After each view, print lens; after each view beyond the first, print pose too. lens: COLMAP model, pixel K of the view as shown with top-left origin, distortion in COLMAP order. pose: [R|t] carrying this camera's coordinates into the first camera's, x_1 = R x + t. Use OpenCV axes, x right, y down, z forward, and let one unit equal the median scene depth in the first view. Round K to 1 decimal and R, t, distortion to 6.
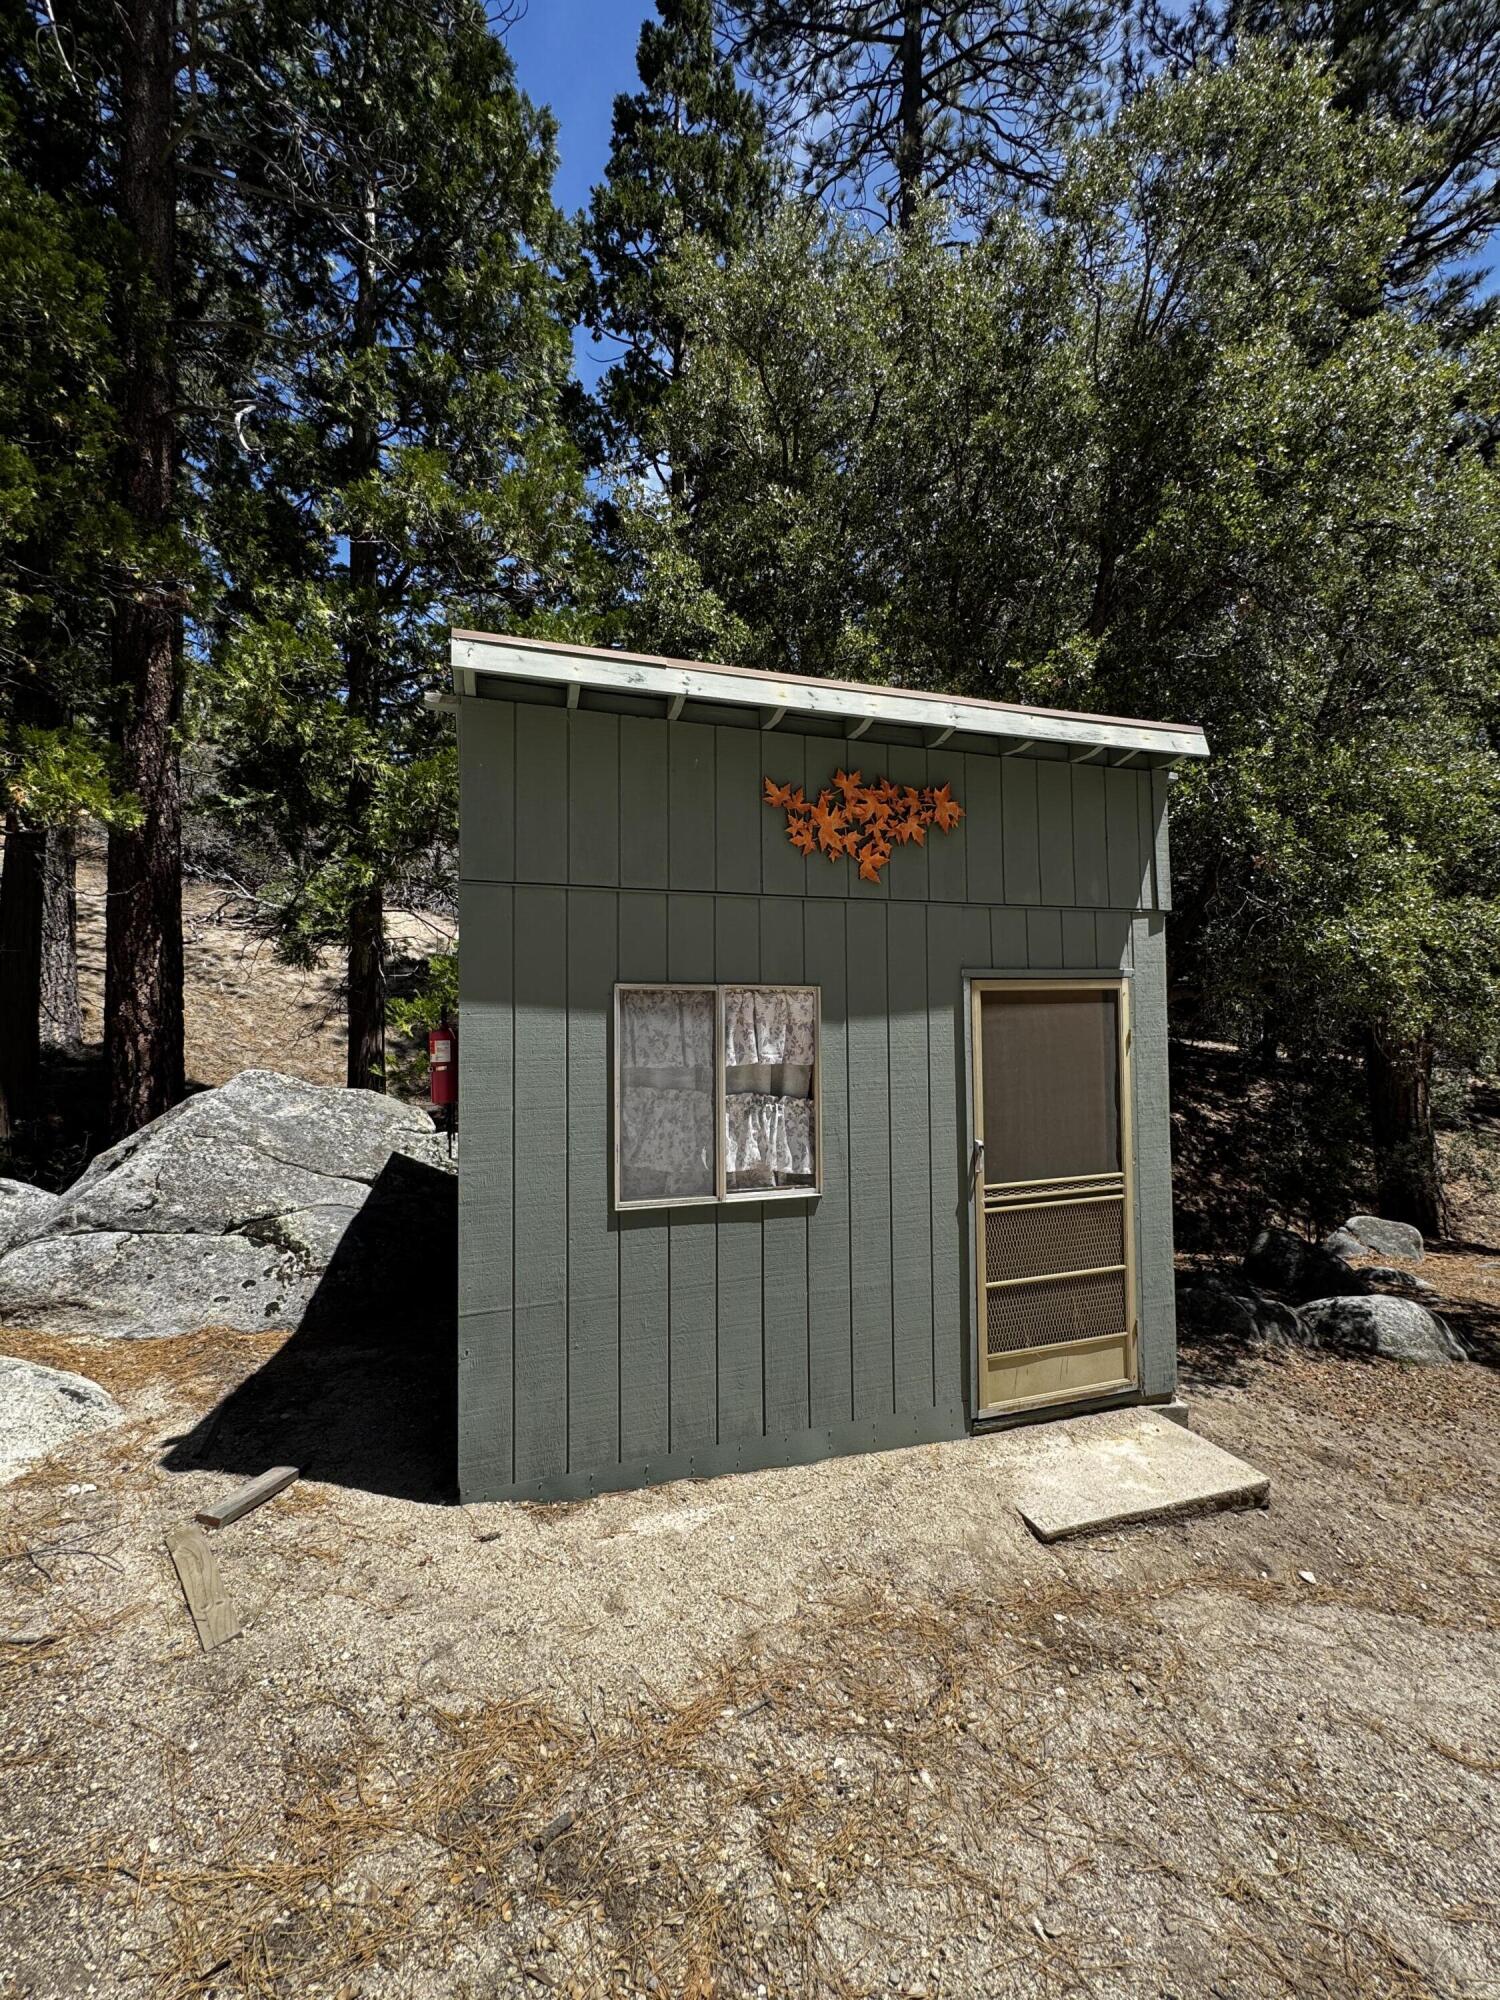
lens RADIAL K [[794.5, 0, 750.0], [0, 794.5, 1000.0], [0, 0, 1]] dist [0.000525, 0.000130]
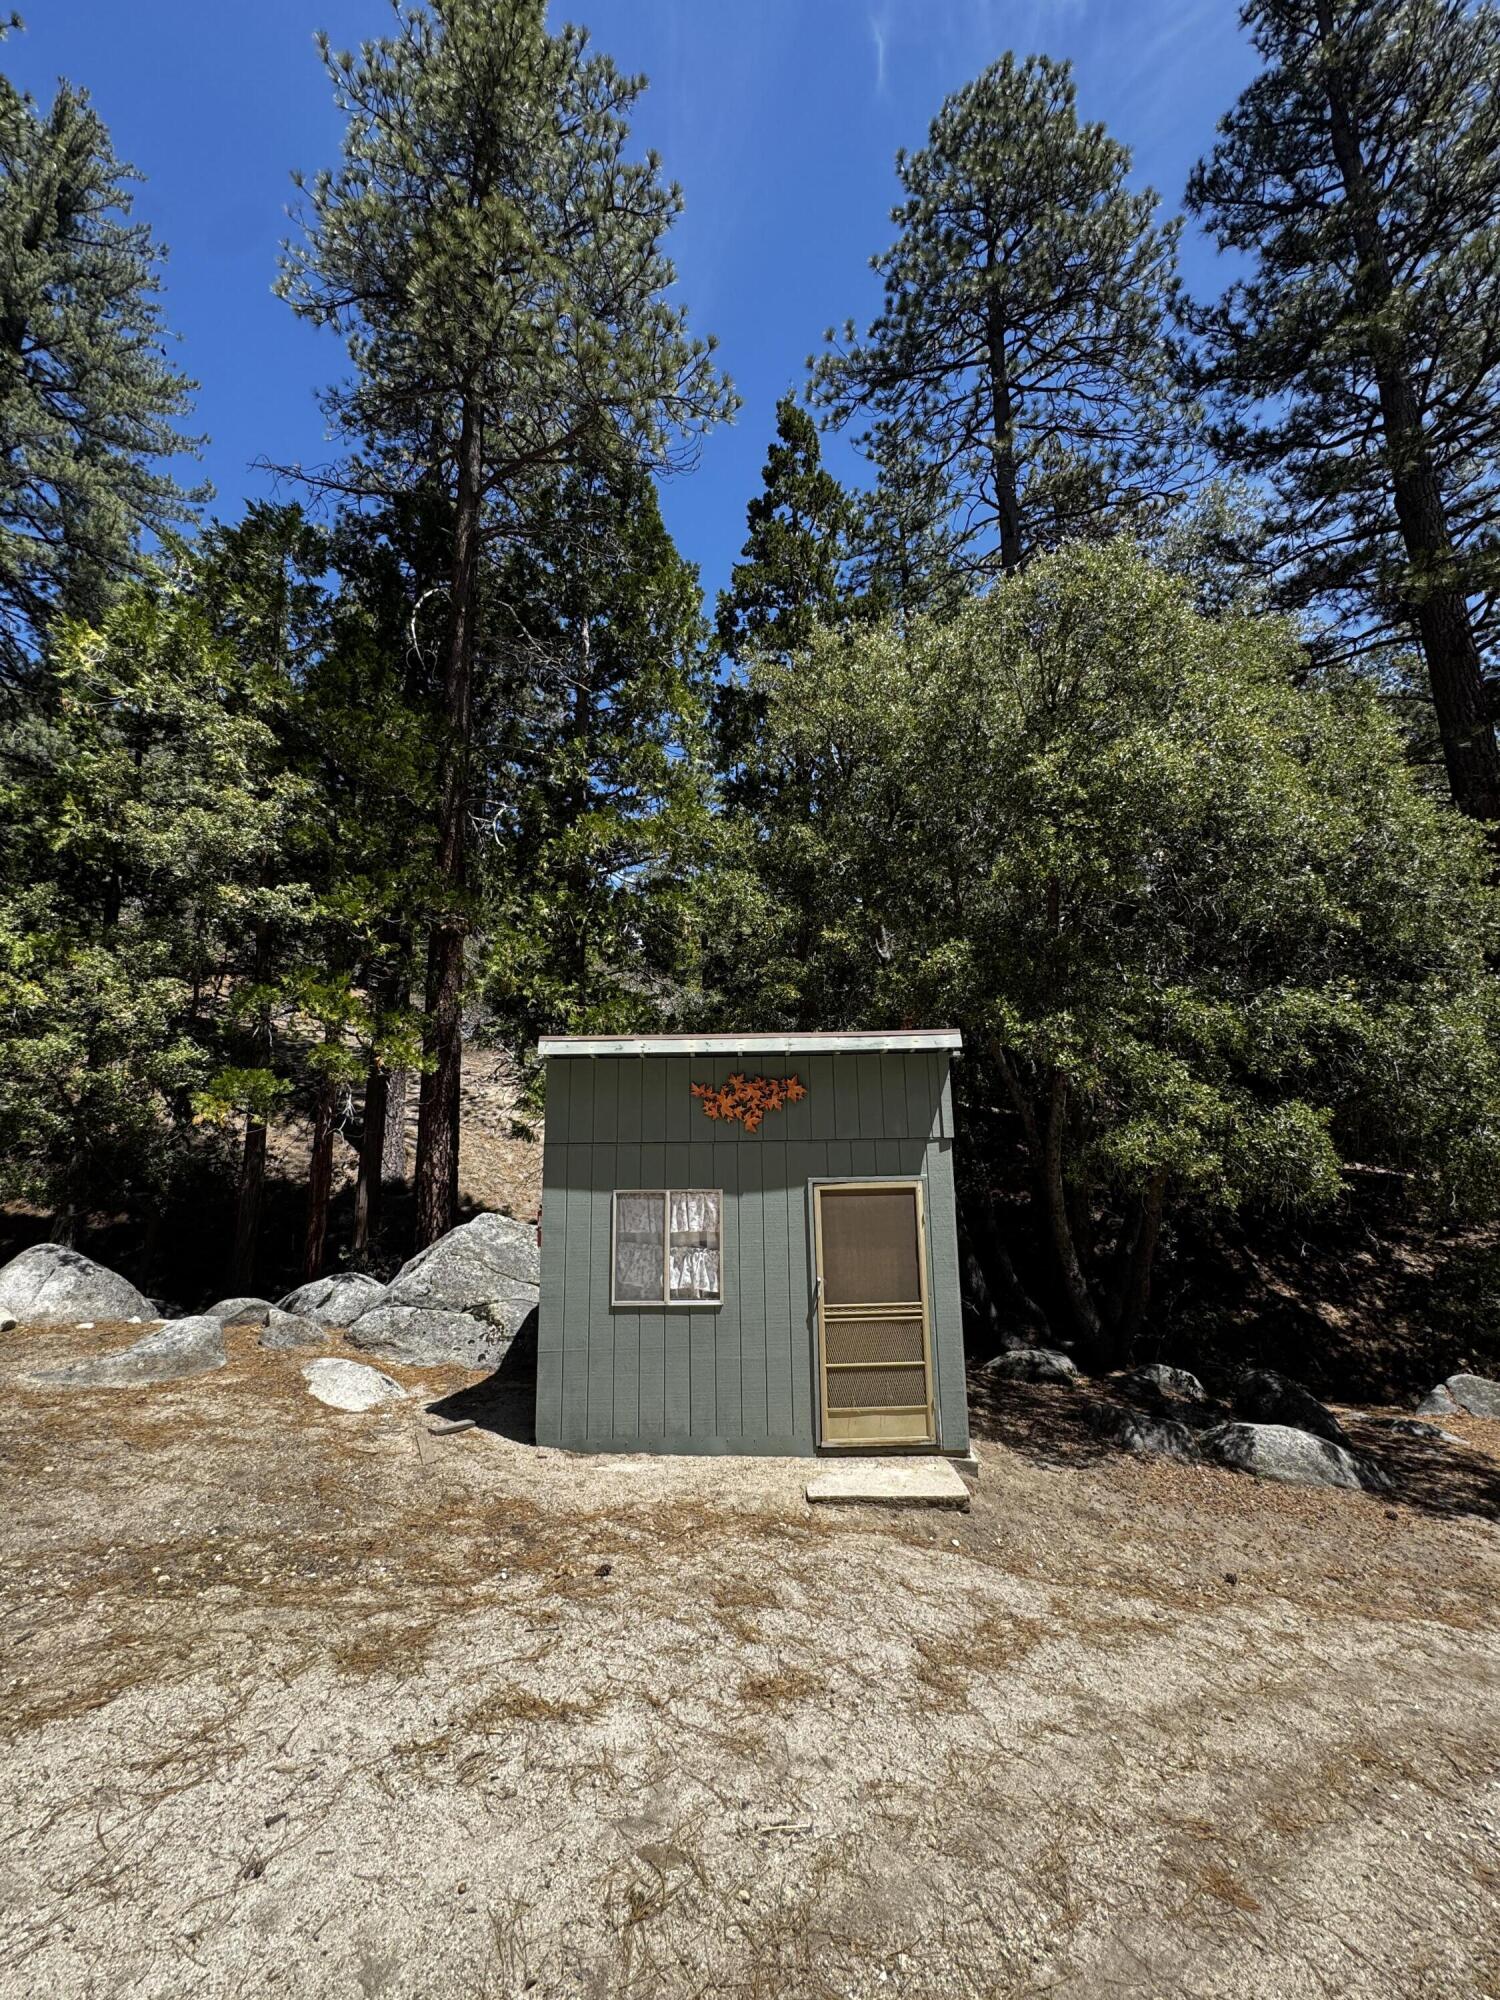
lens RADIAL K [[805.8, 0, 755.2], [0, 805.8, 1000.0], [0, 0, 1]] dist [0.001987, -0.000104]
pose [[0.955859, -0.052352, -0.289124, 0.701299], [0.012073, 0.990166, -0.139378, -0.185288], [0.293578, 0.129735, 0.947091, -0.810724]]
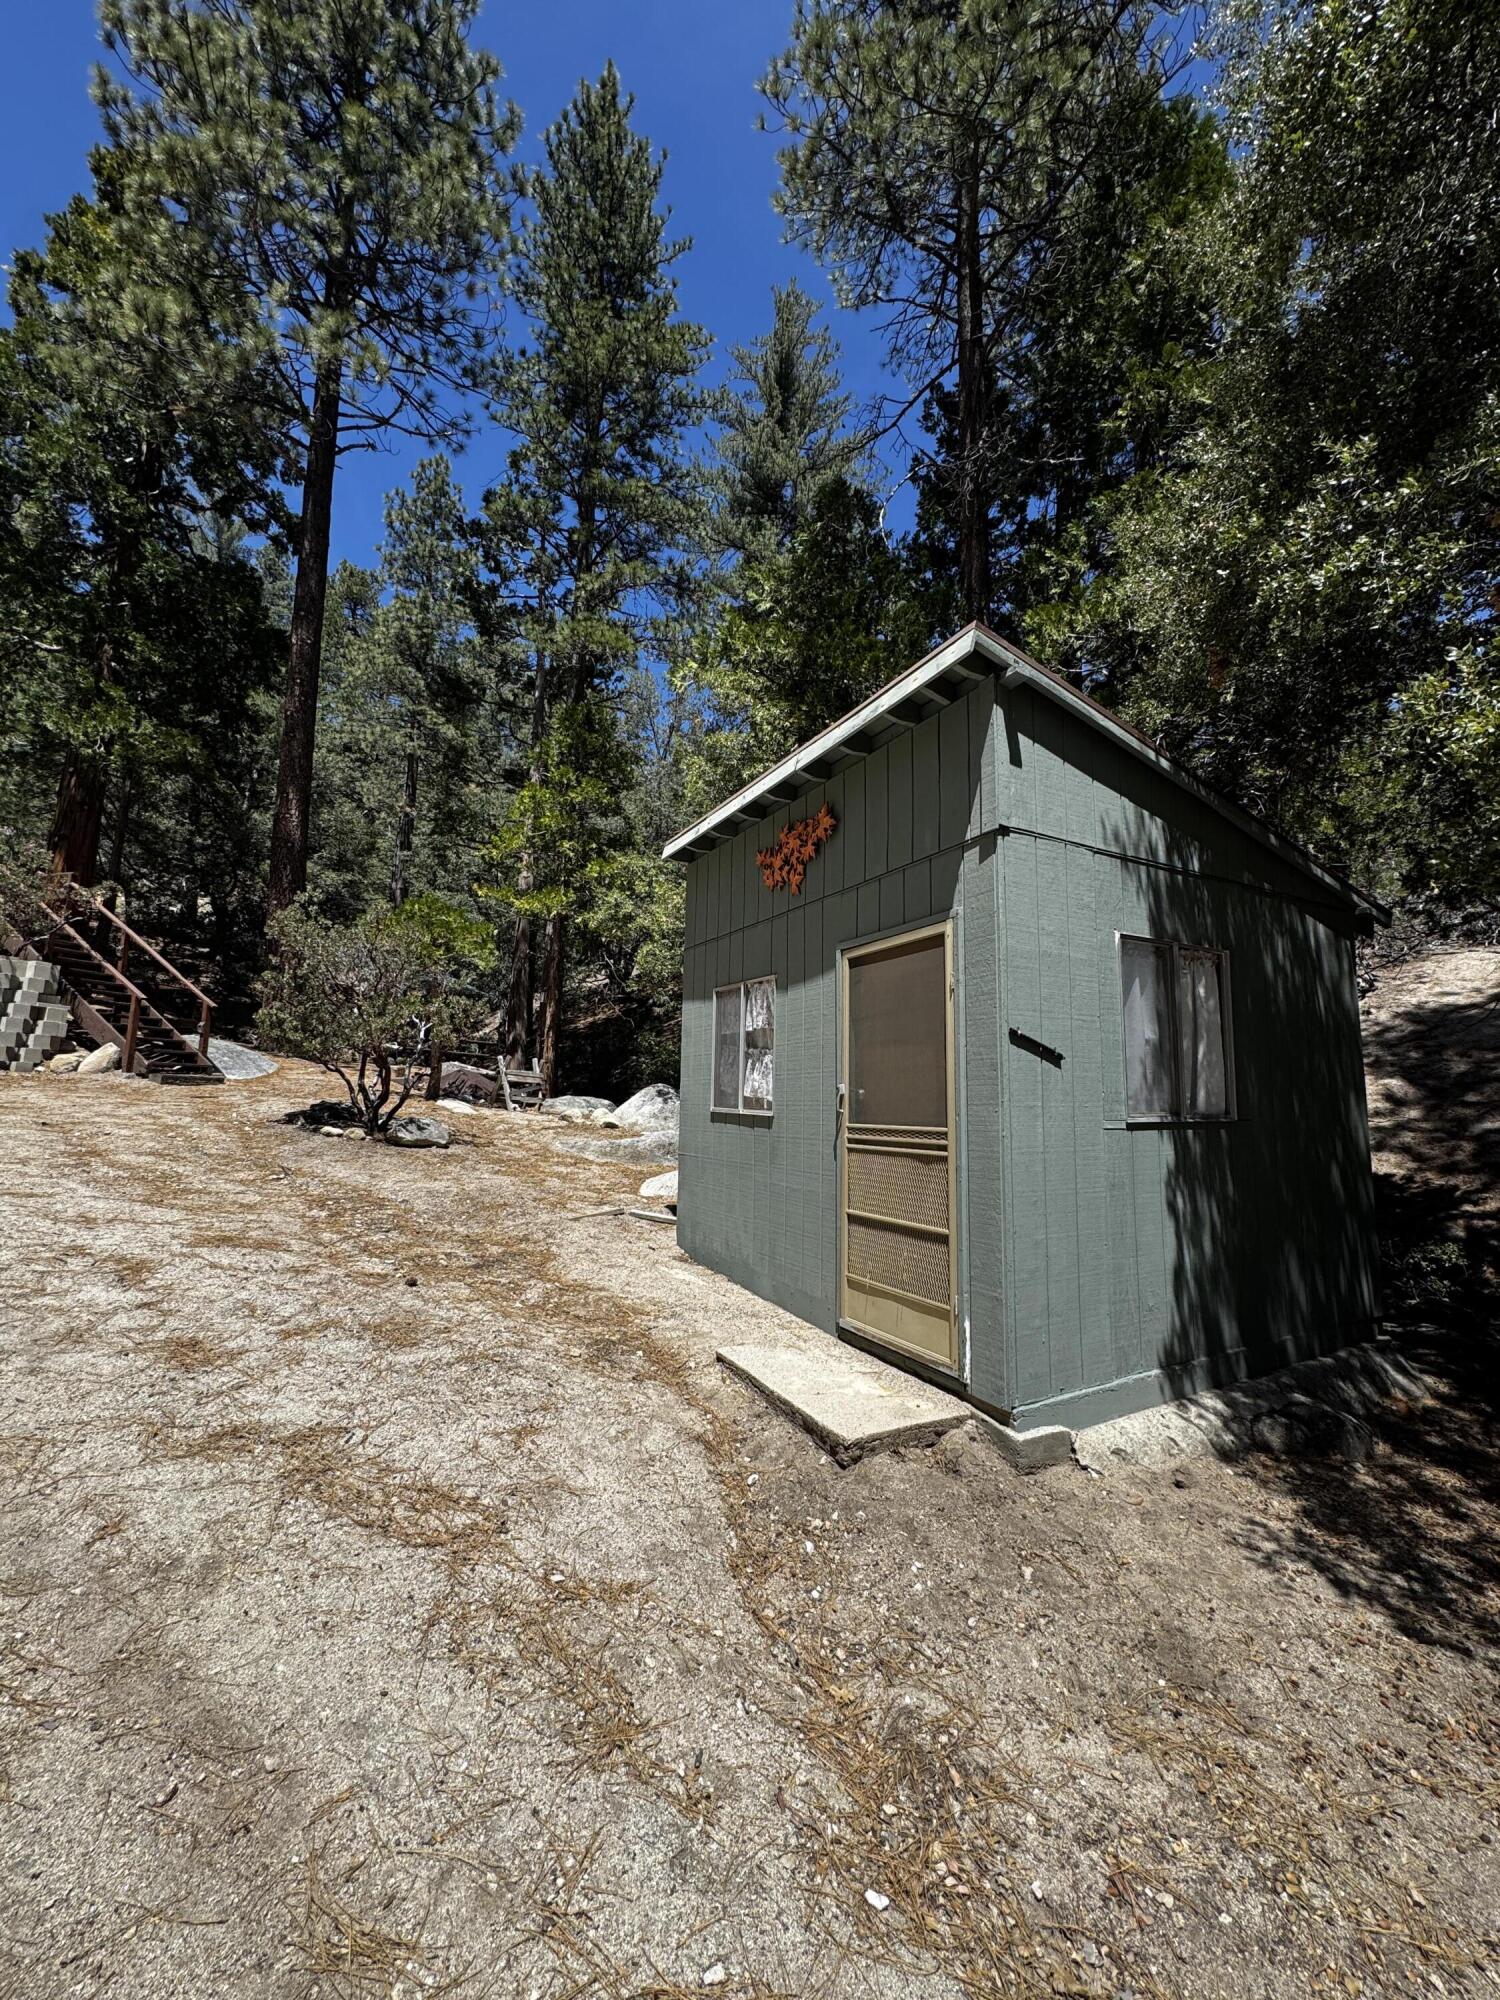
lens RADIAL K [[805.8, 0, 755.2], [0, 805.8, 1000.0], [0, 0, 1]] dist [0.001987, -0.000104]
pose [[0.176913, -0.110309, -0.978025, 1.457563], [-0.002823, 0.993639, -0.112581, 0.188512], [0.984222, 0.022678, 0.175476, 0.658686]]
